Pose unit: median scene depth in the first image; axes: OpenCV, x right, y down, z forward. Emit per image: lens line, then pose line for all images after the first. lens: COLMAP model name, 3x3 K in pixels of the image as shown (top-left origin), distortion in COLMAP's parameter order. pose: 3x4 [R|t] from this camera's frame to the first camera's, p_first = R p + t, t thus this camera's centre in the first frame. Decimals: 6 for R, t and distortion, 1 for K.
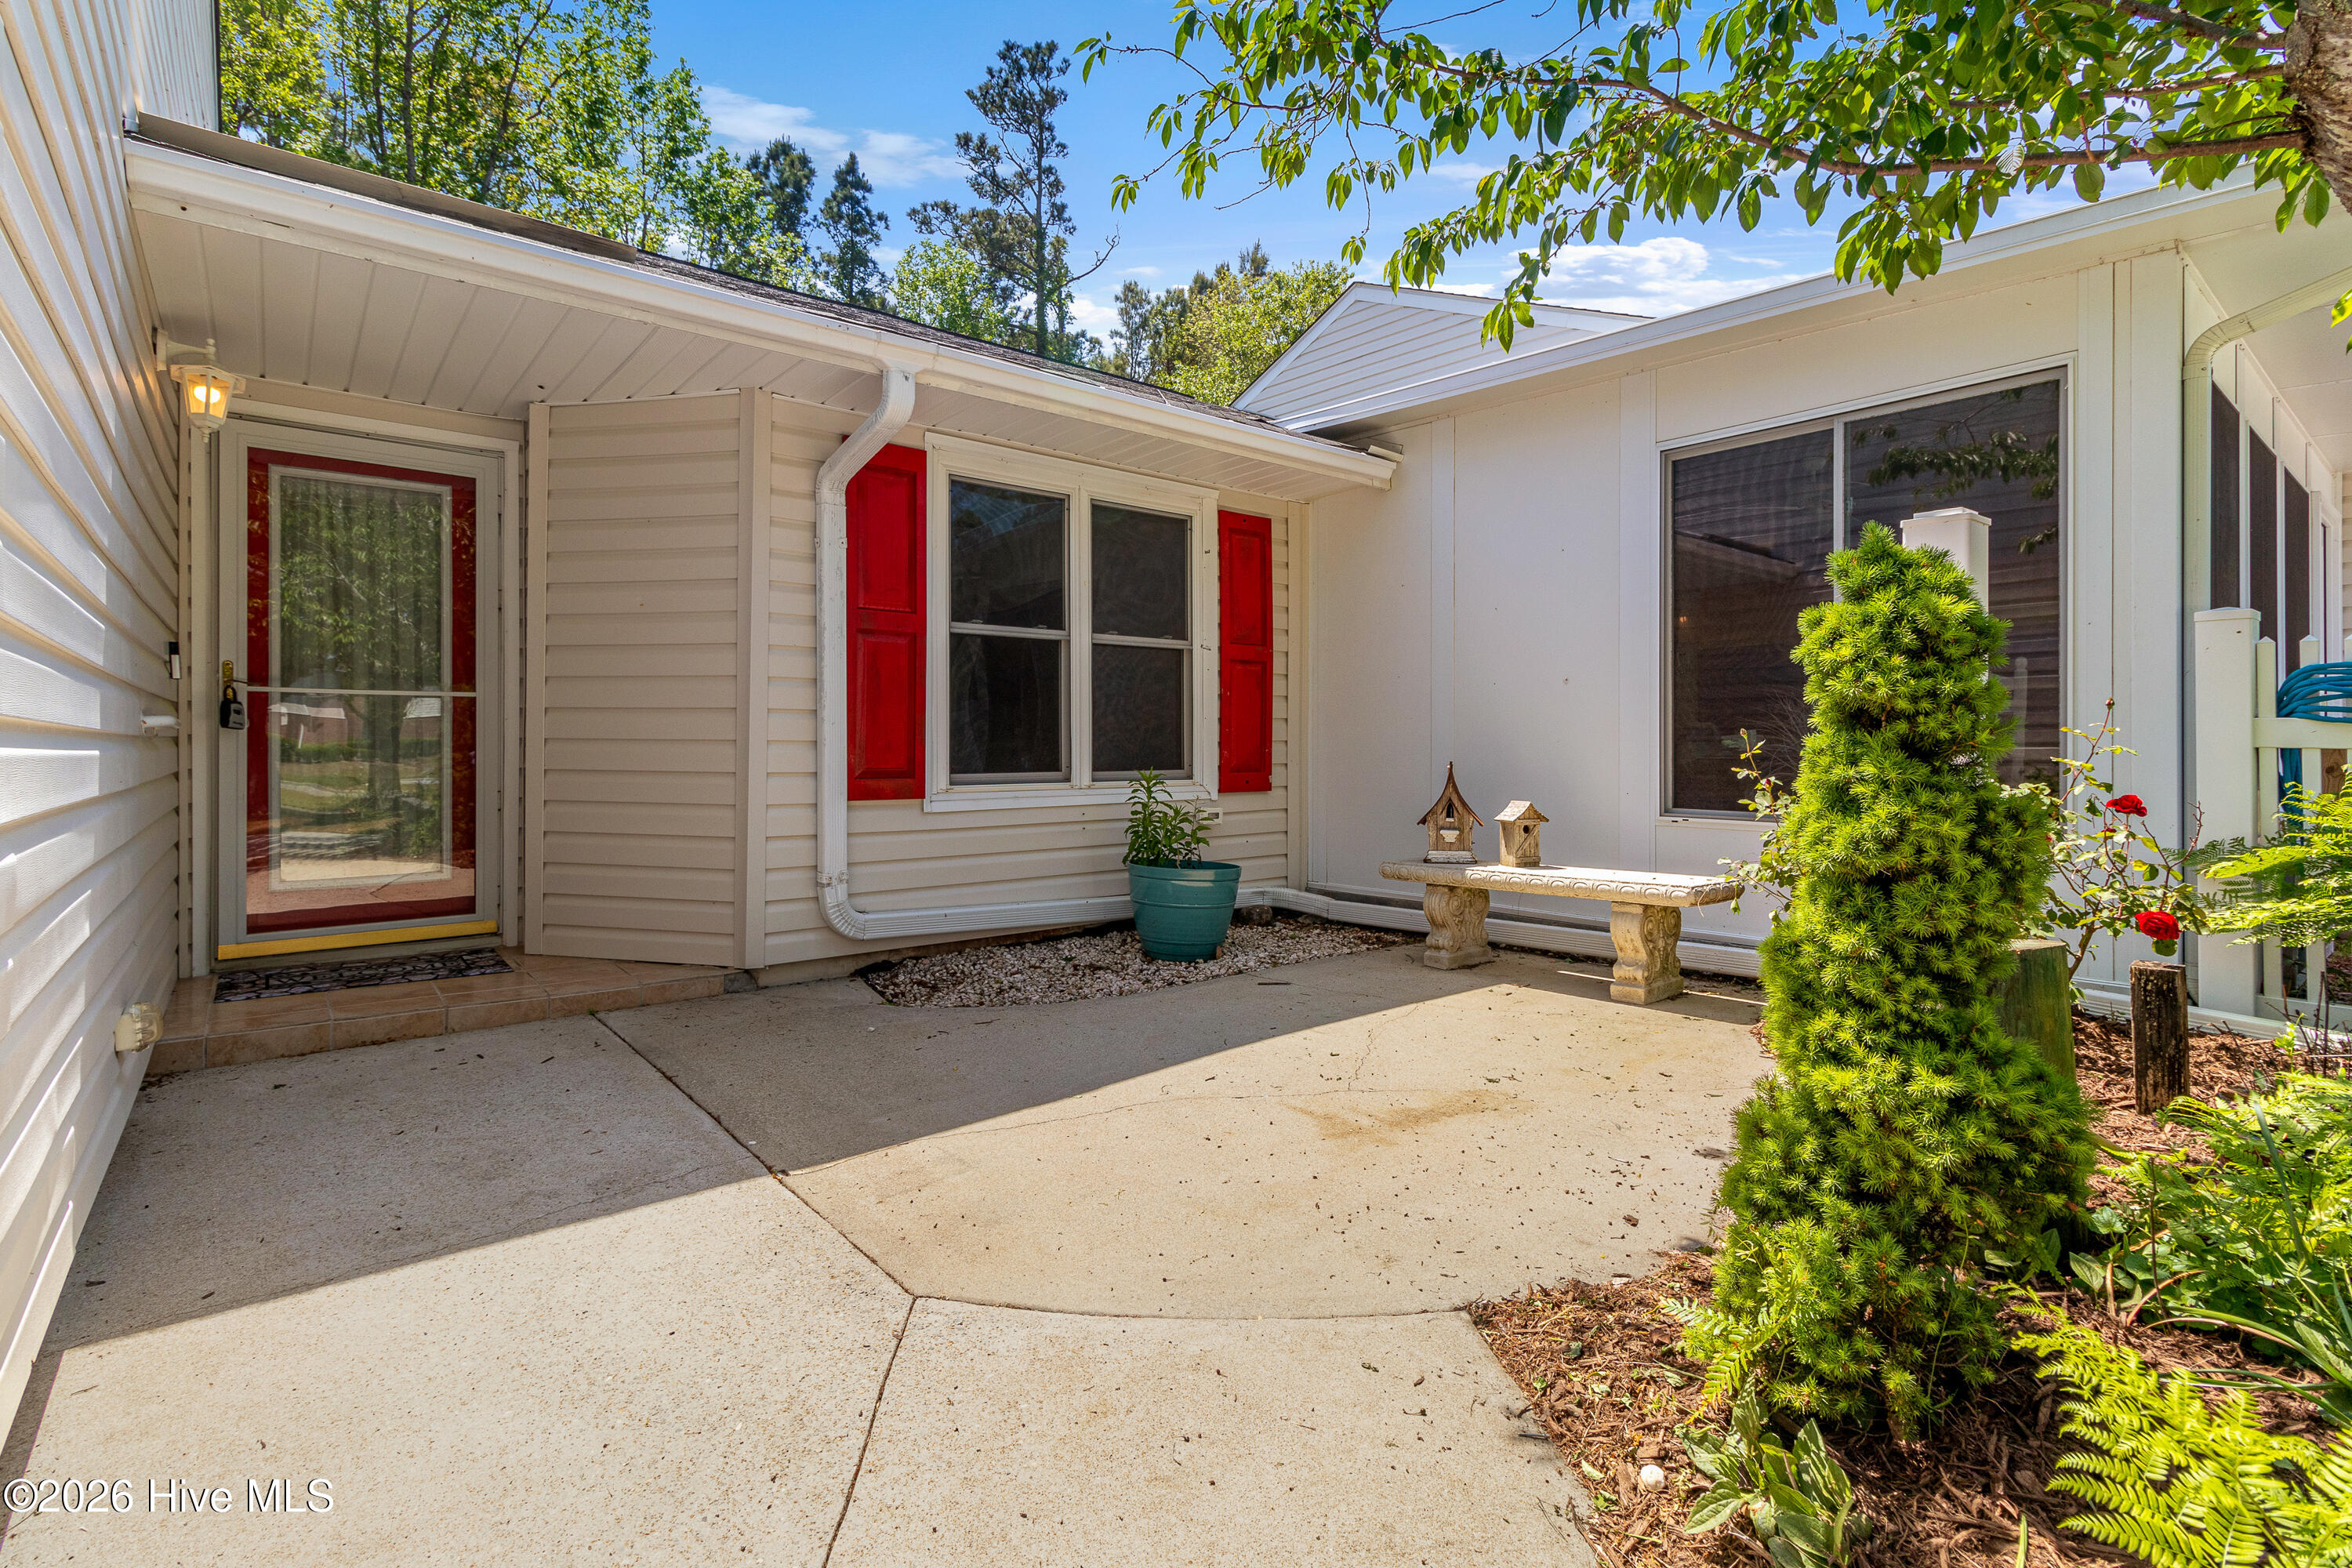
lens RADIAL K [[1111.7, 0, 1181.6], [0, 1111.7, 736.3], [0, 0, 1]] dist [0.008180, 0.000407]
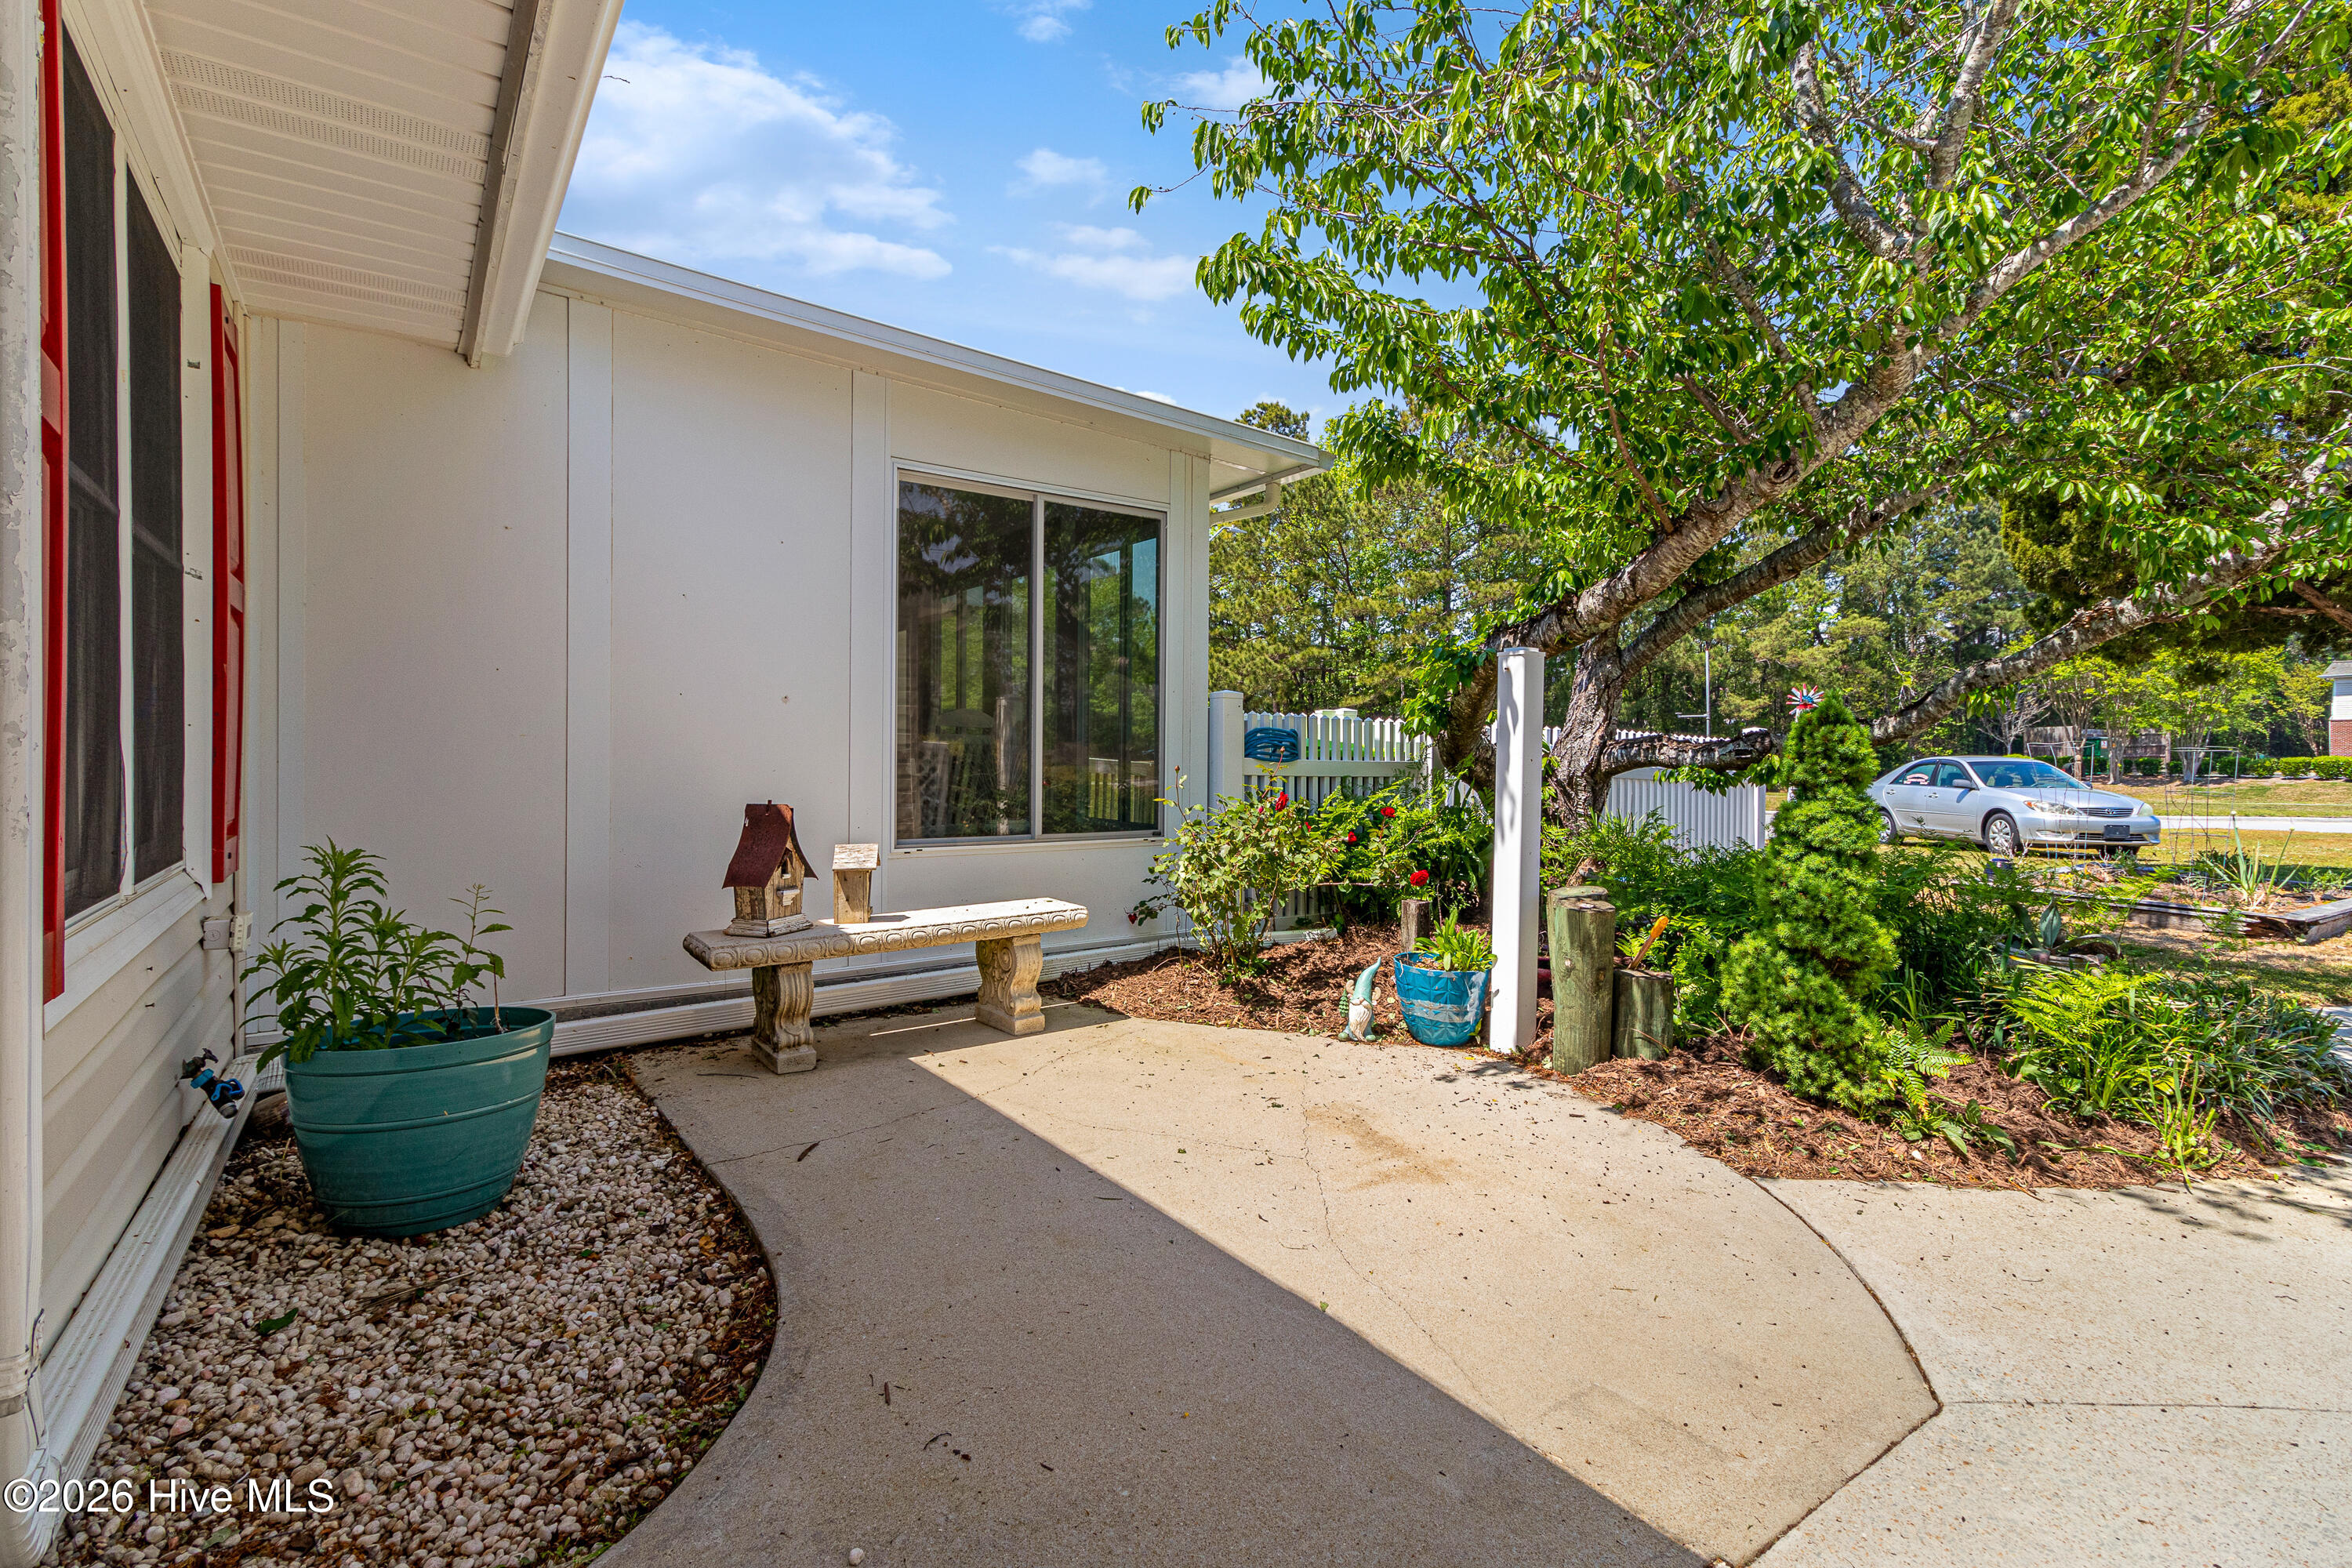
lens RADIAL K [[1111.7, 0, 1188.7], [0, 1111.7, 773.7], [0, 0, 1]] dist [0.008180, 0.000407]
pose [[0.068448, -0.025317, 0.997333, -0.446950], [-0.021863, 0.999400, 0.026870, -0.021544], [-0.997415, -0.023644, 0.067854, 0.574833]]
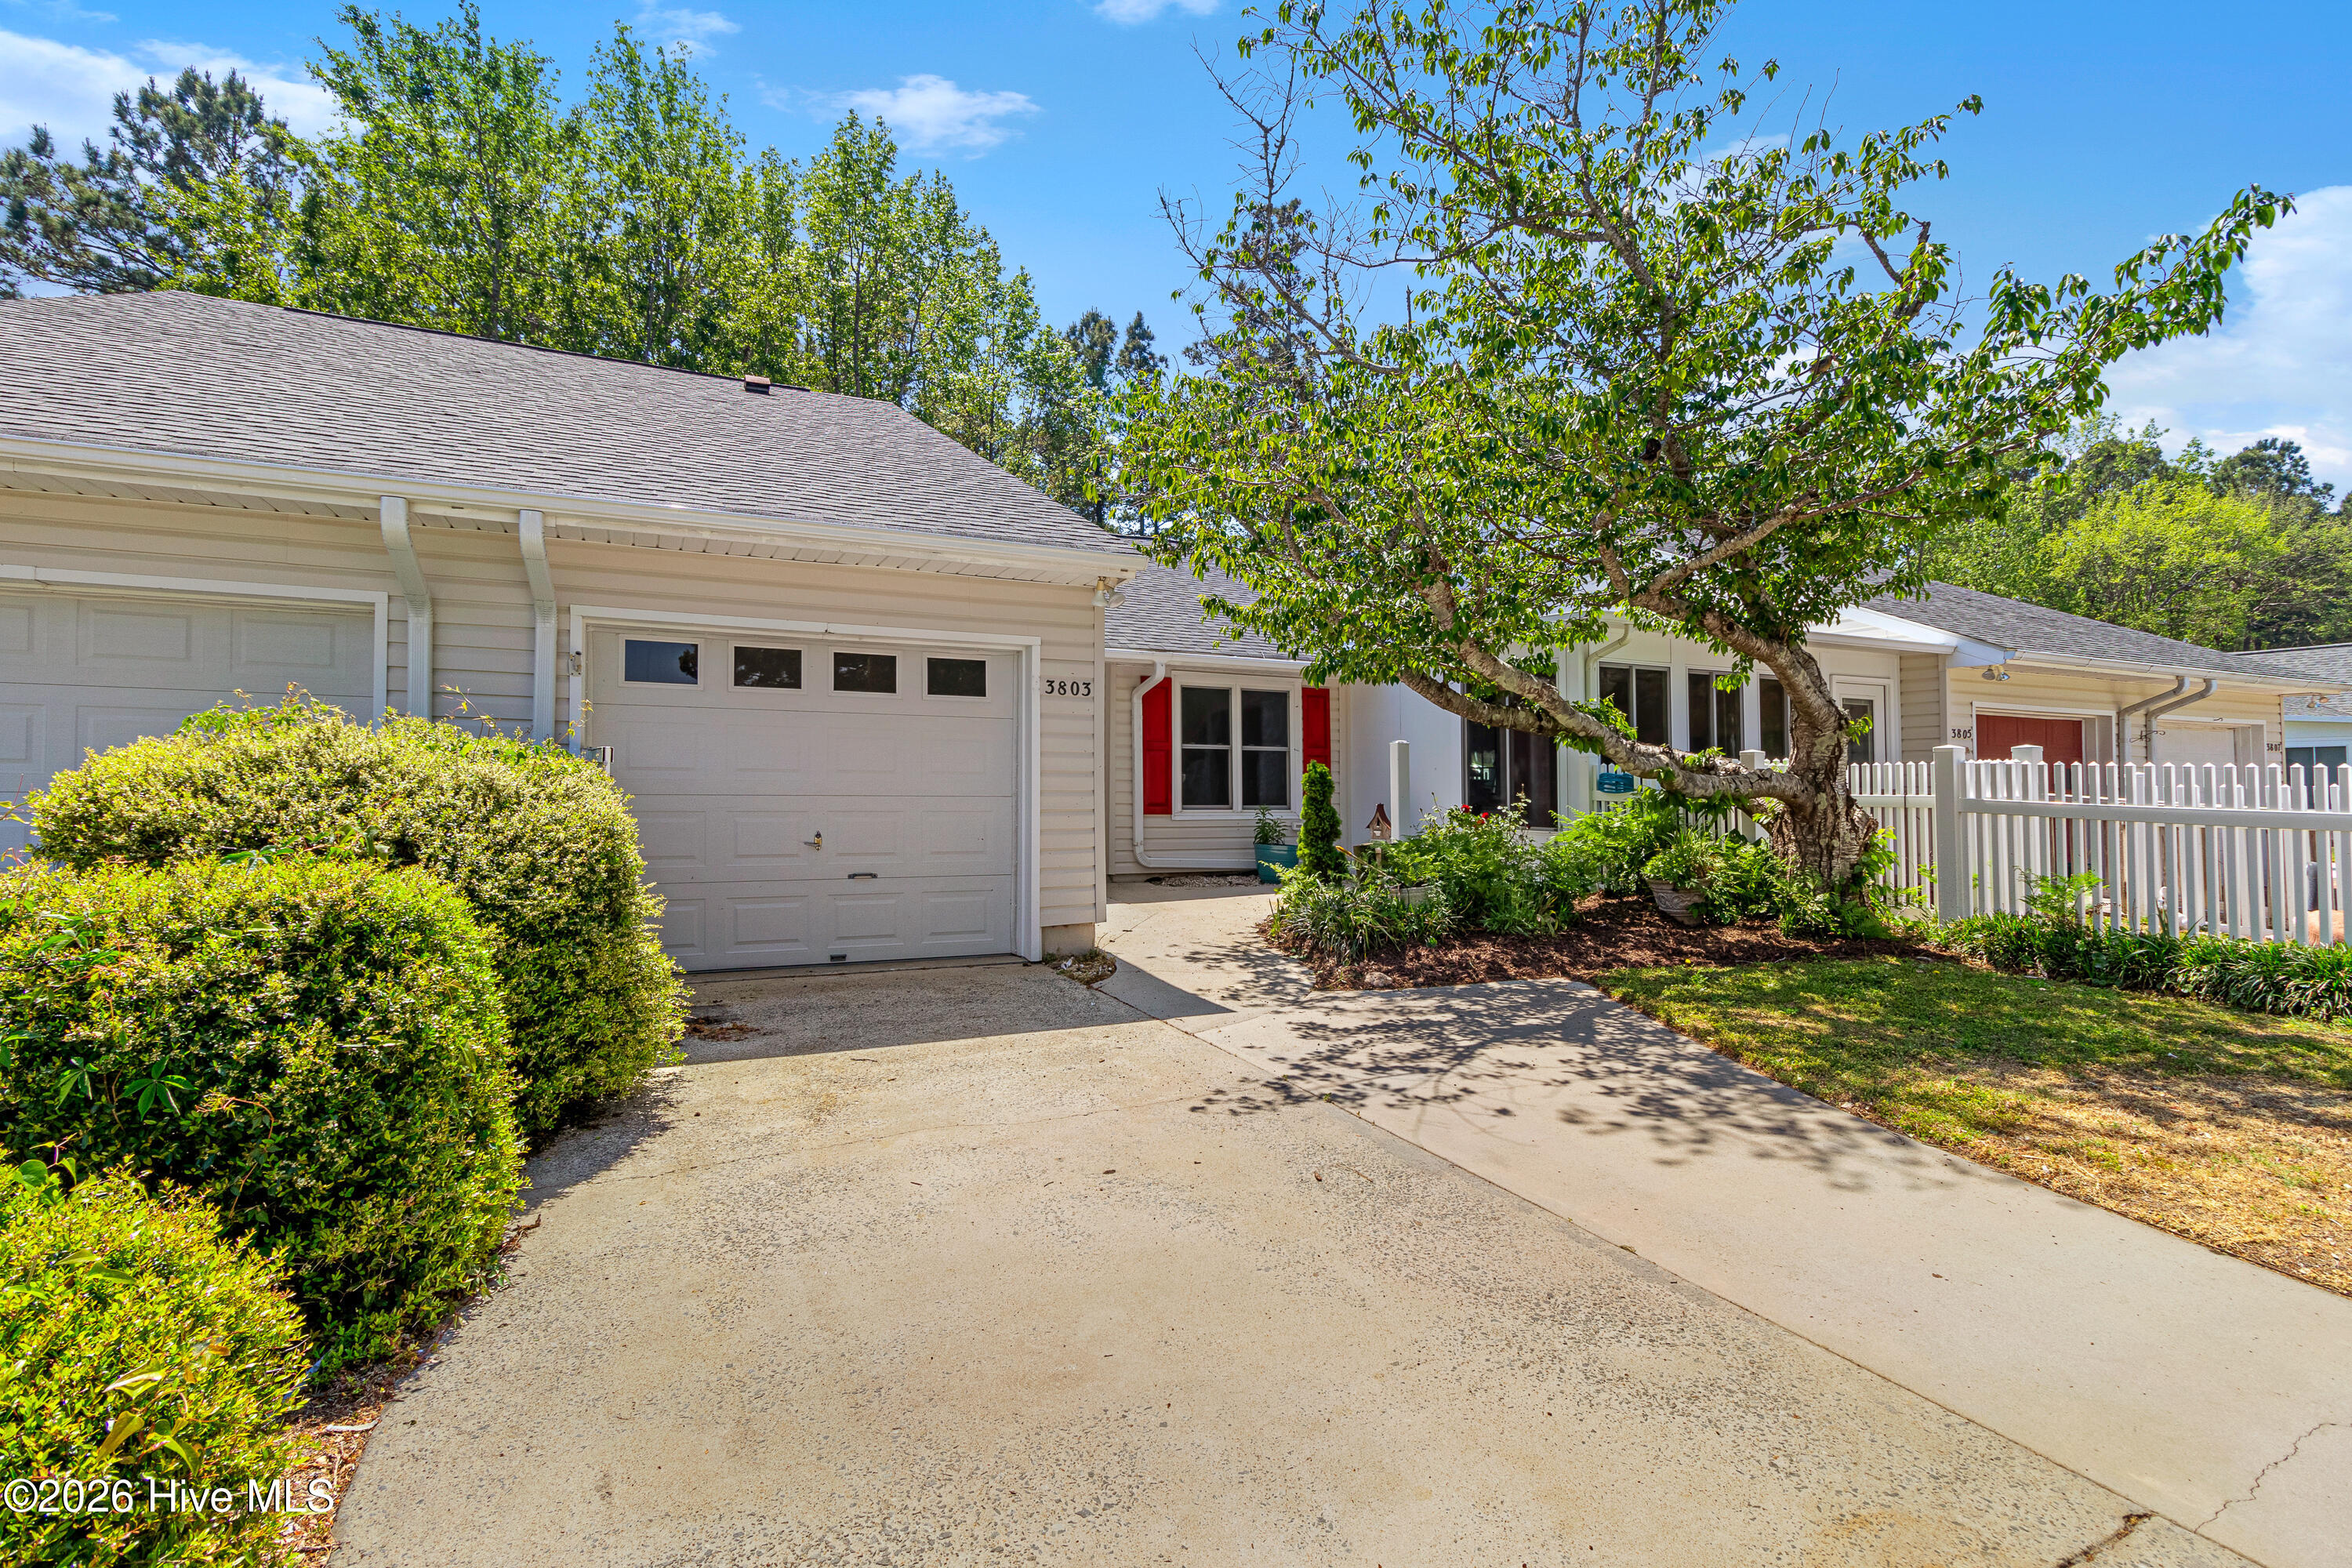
lens RADIAL K [[1111.7, 0, 1177.7], [0, 1111.7, 772.6], [0, 0, 1]] dist [0.008180, 0.000407]
pose [[0.969481, 0.007164, -0.245063, 0.361957], [-0.007555, 0.999971, -0.000659, -0.033291], [0.245051, 0.002490, 0.969507, -1.301064]]
